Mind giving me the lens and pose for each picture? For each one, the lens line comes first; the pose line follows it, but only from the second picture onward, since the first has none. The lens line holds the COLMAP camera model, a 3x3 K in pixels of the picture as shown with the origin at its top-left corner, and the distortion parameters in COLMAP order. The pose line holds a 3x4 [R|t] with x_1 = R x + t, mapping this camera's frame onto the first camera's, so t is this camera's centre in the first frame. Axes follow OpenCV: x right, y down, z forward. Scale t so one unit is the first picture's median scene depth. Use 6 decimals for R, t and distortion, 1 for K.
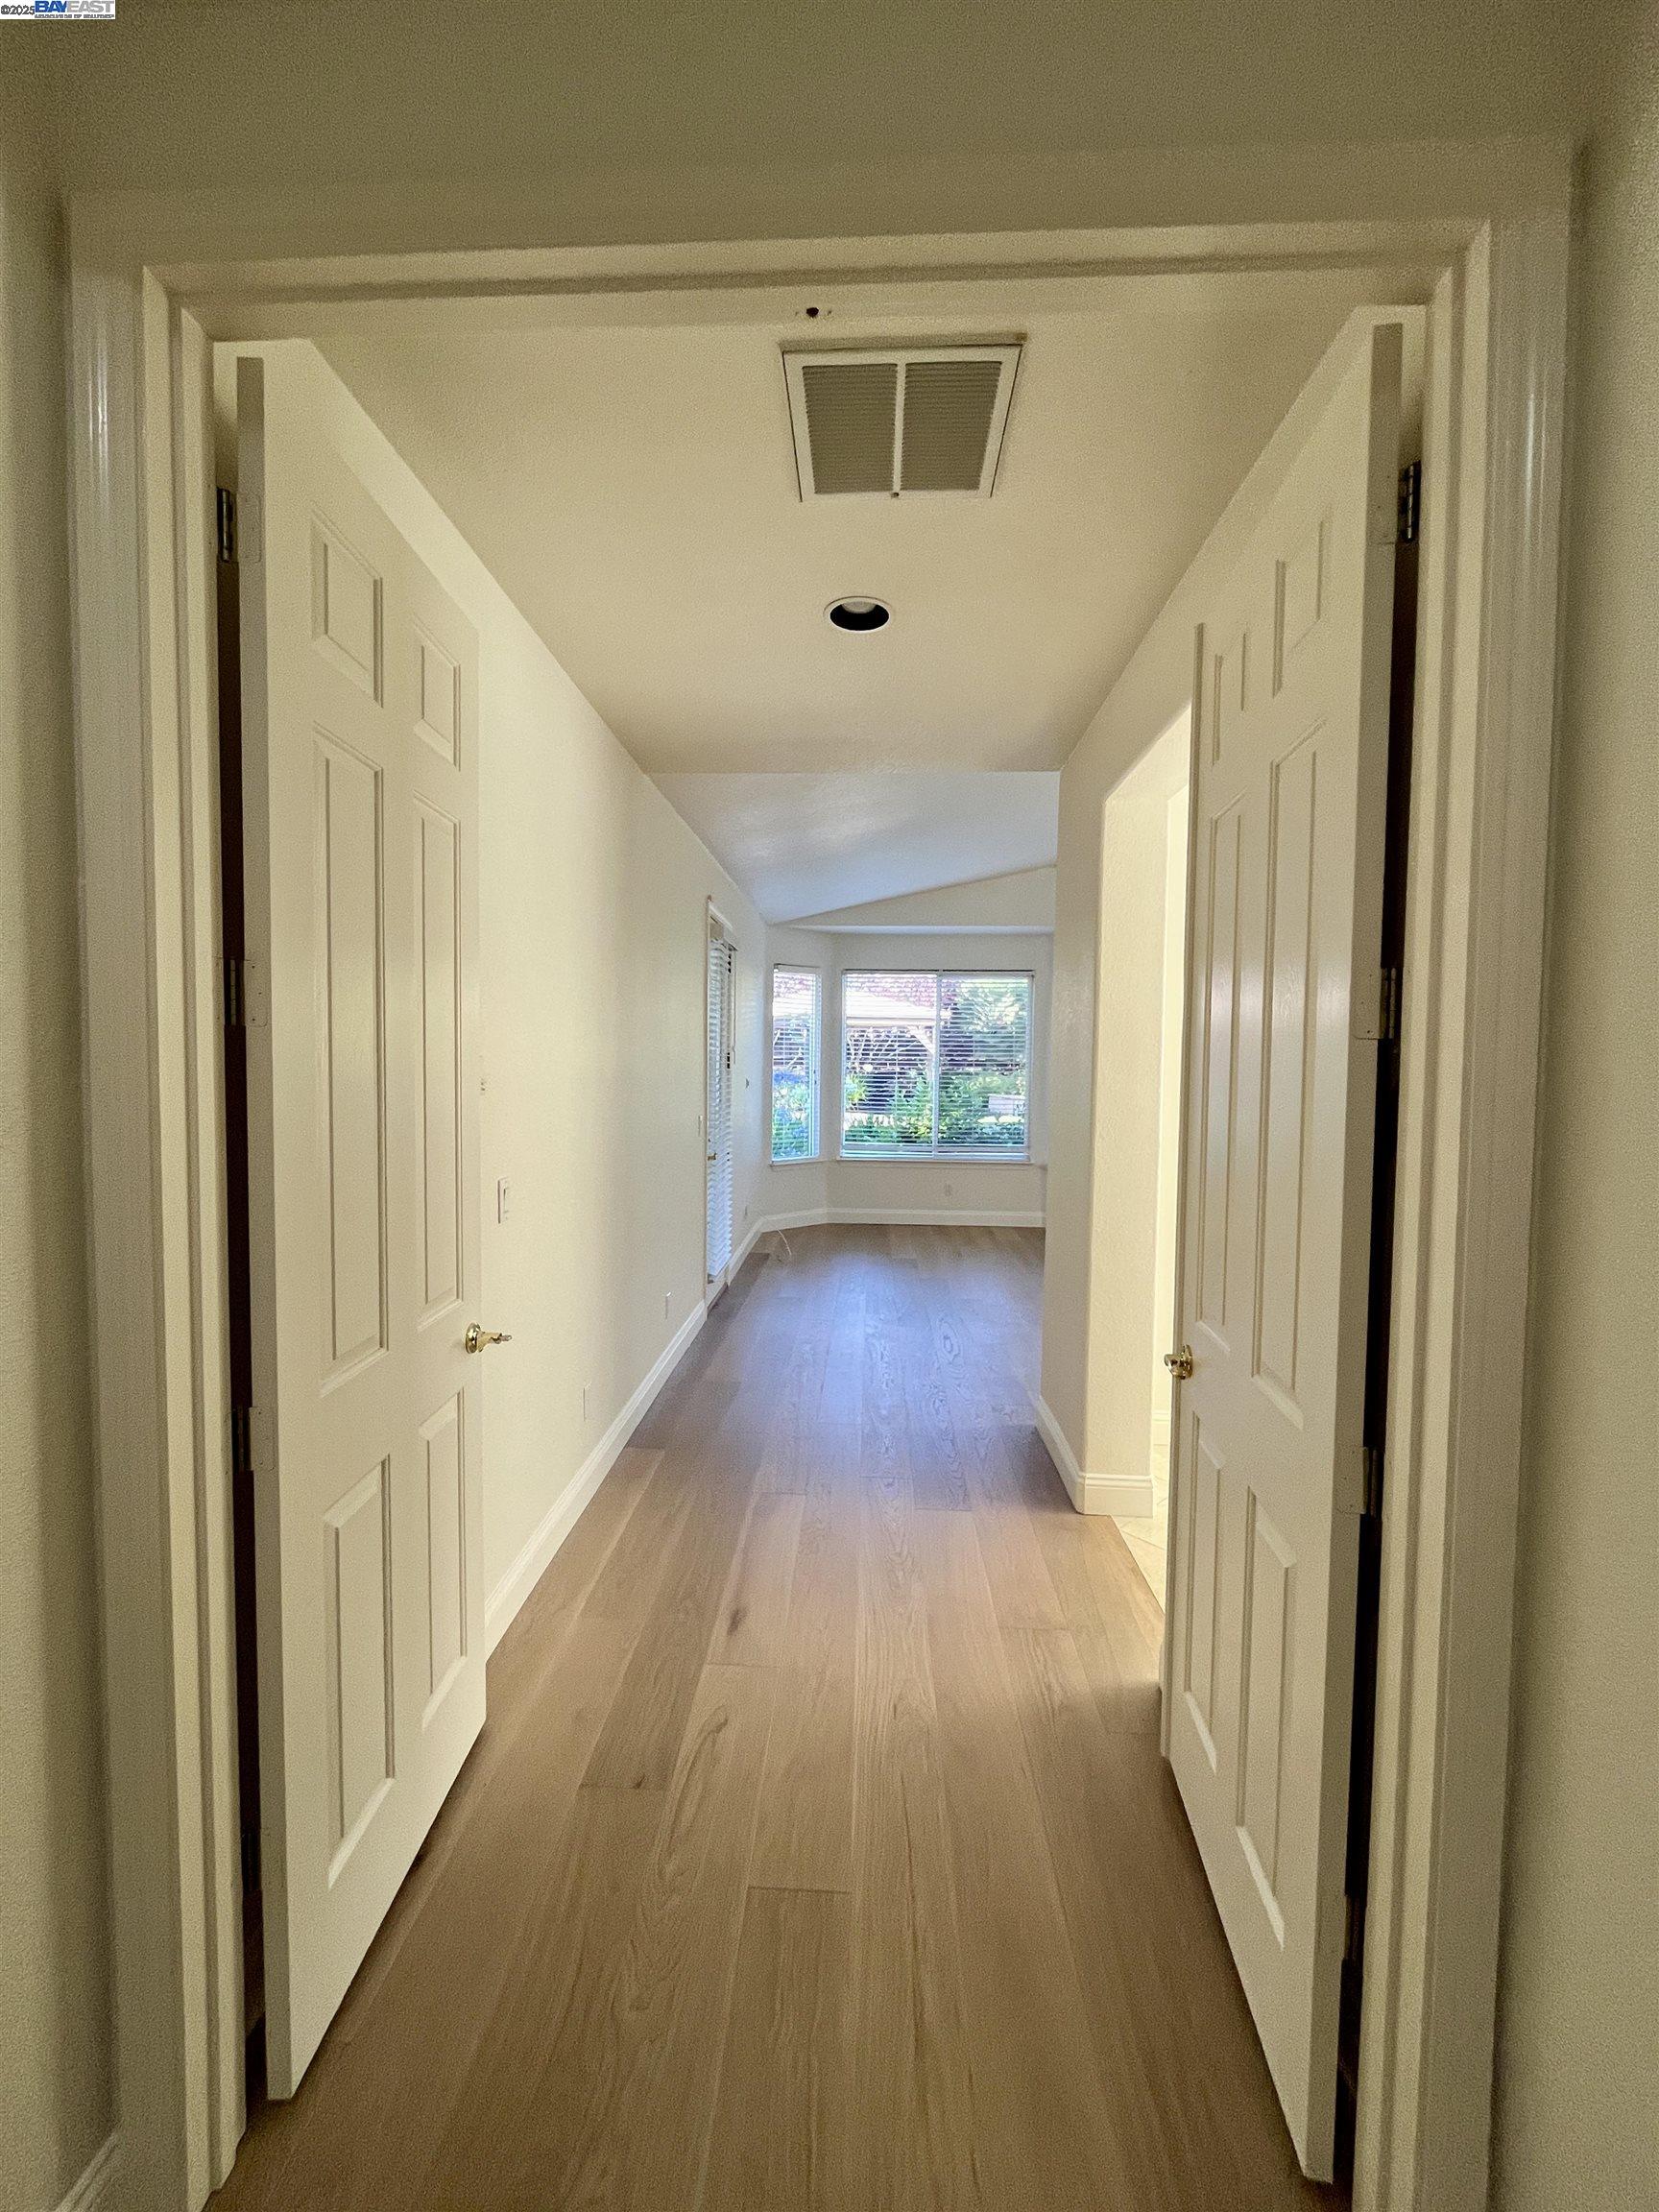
lens RADIAL K [[892.2, 0, 825.4], [0, 892.2, 1101.8], [0, 0, 1]] dist [-0.004875, 0.000411]
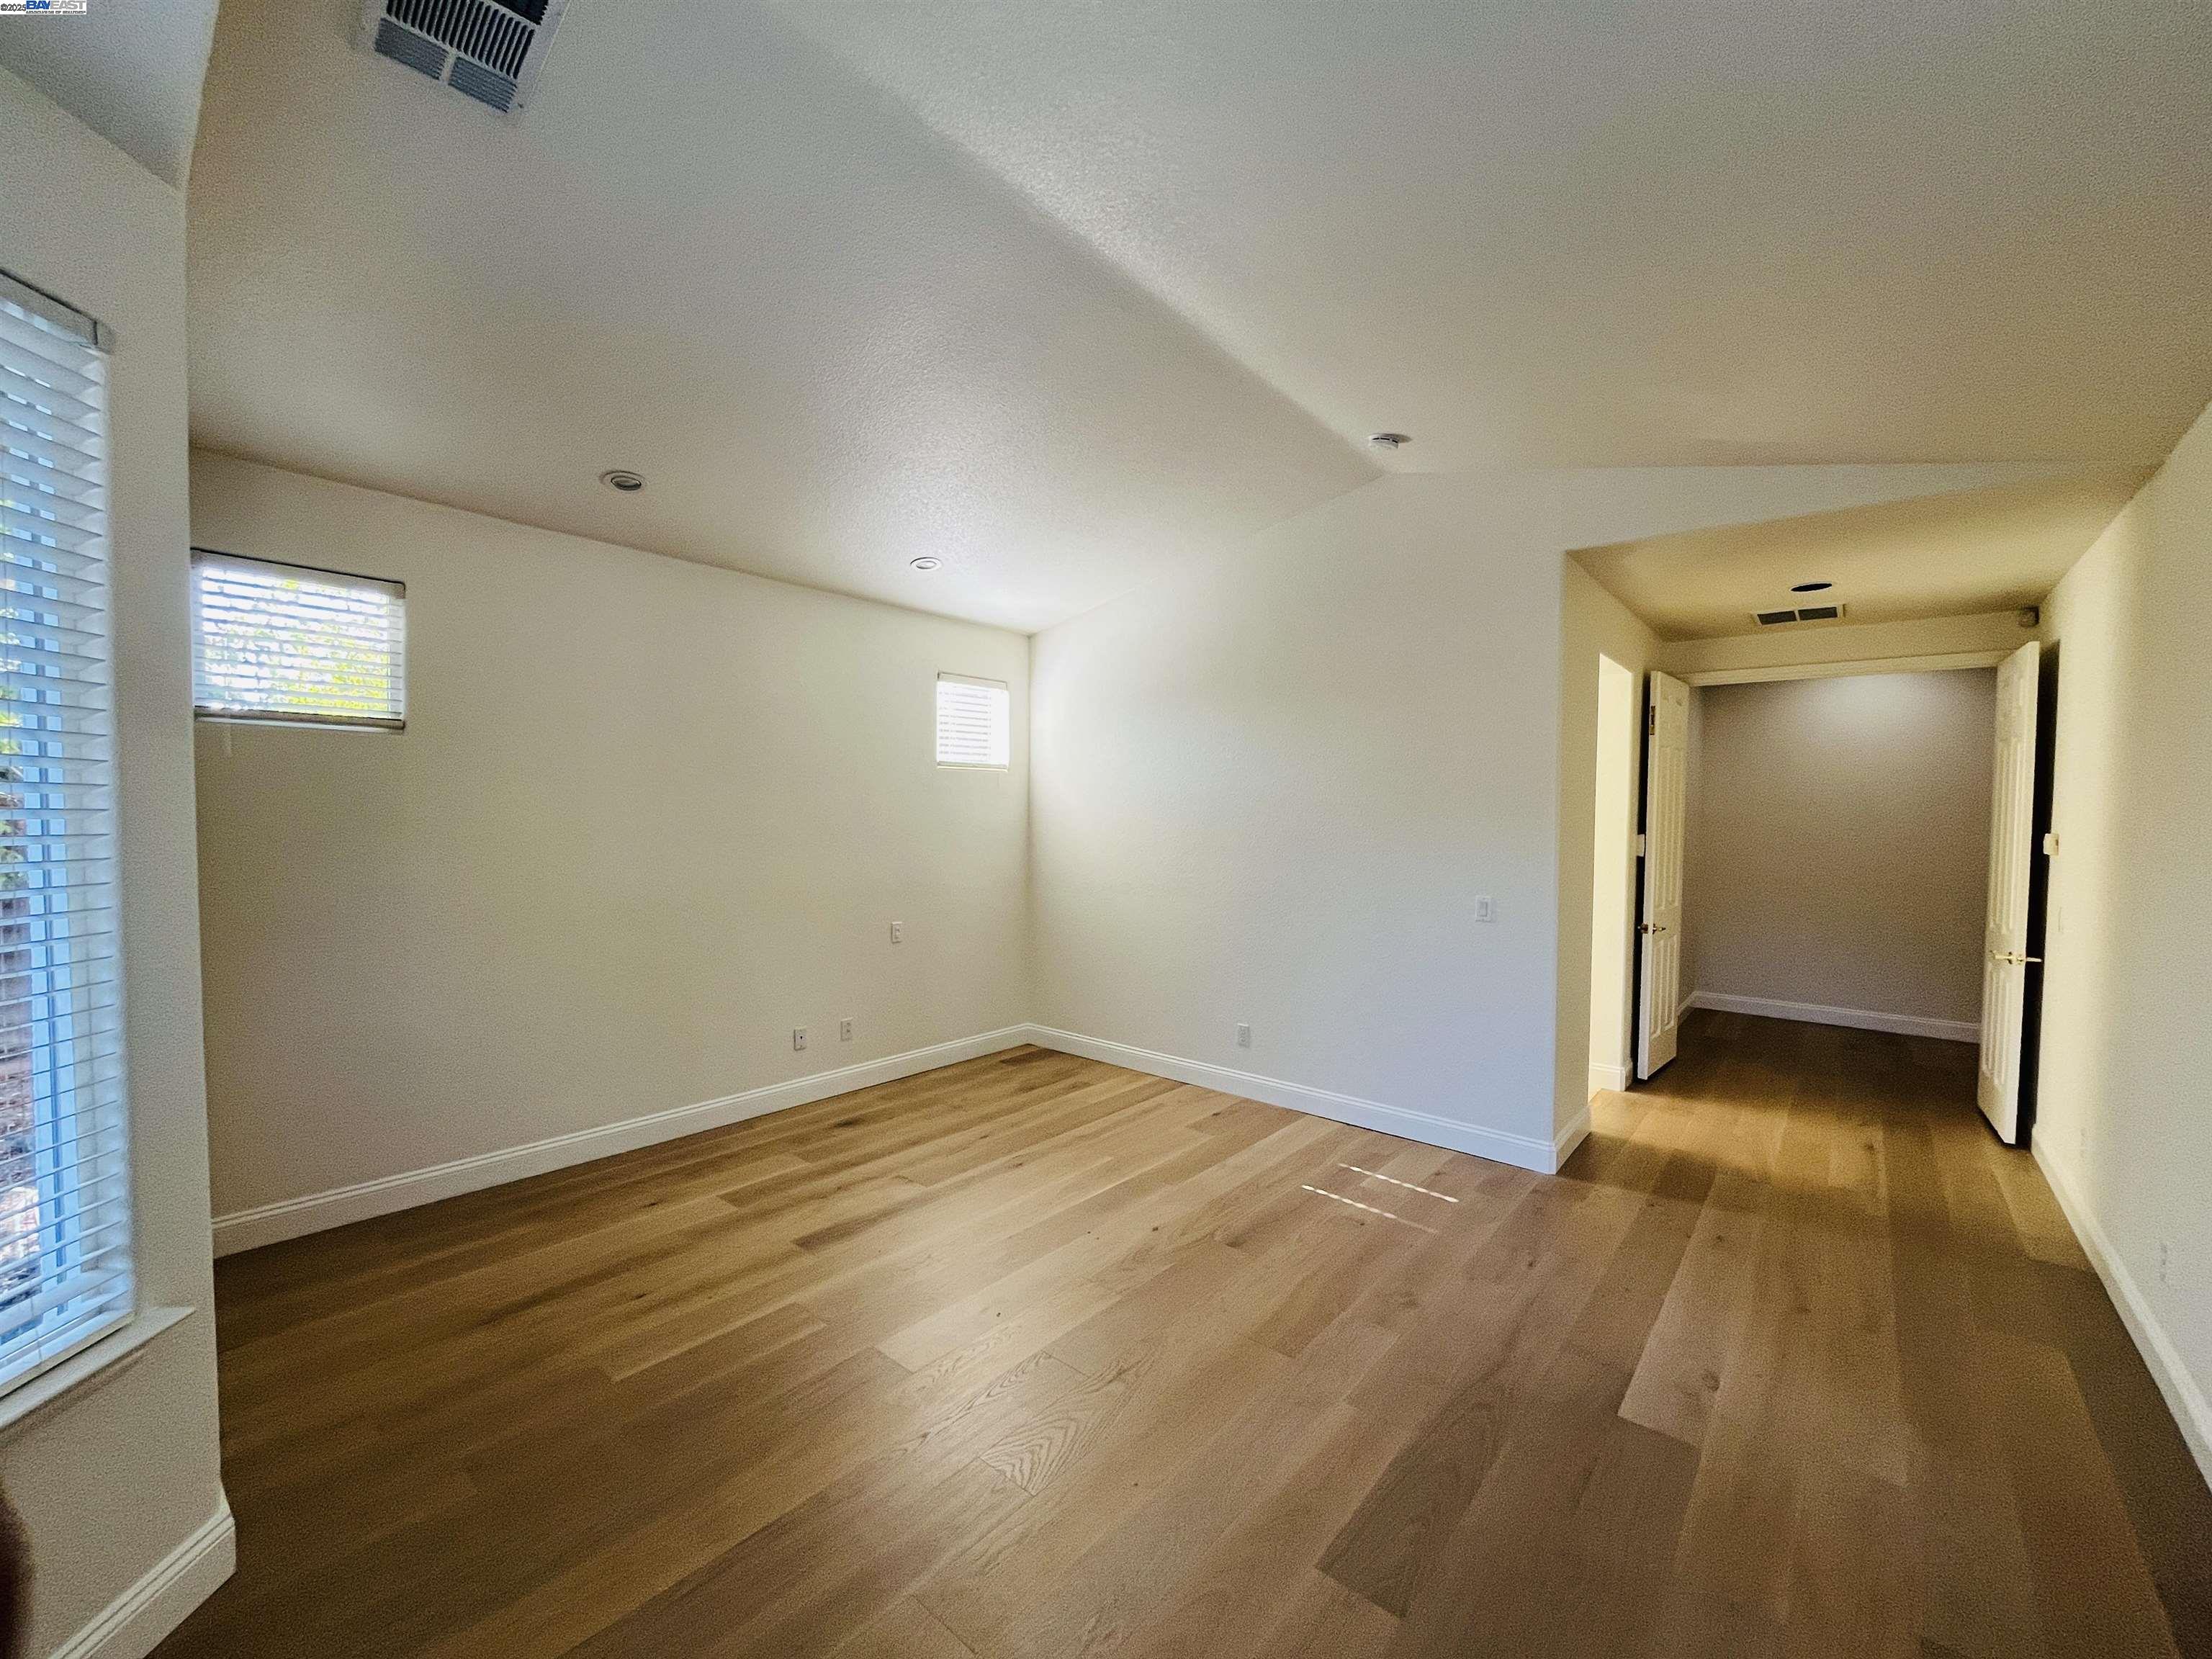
lens RADIAL K [[892.2, 0, 1099.5], [0, 892.2, 843.0], [0, 0, 1]] dist [-0.004875, 0.000411]
pose [[-0.791662, -0.045647, 0.609251, 0.076604], [0.003427, 0.996857, 0.079142, -0.202836], [-0.610949, 0.064742, -0.789018, 4.003288]]
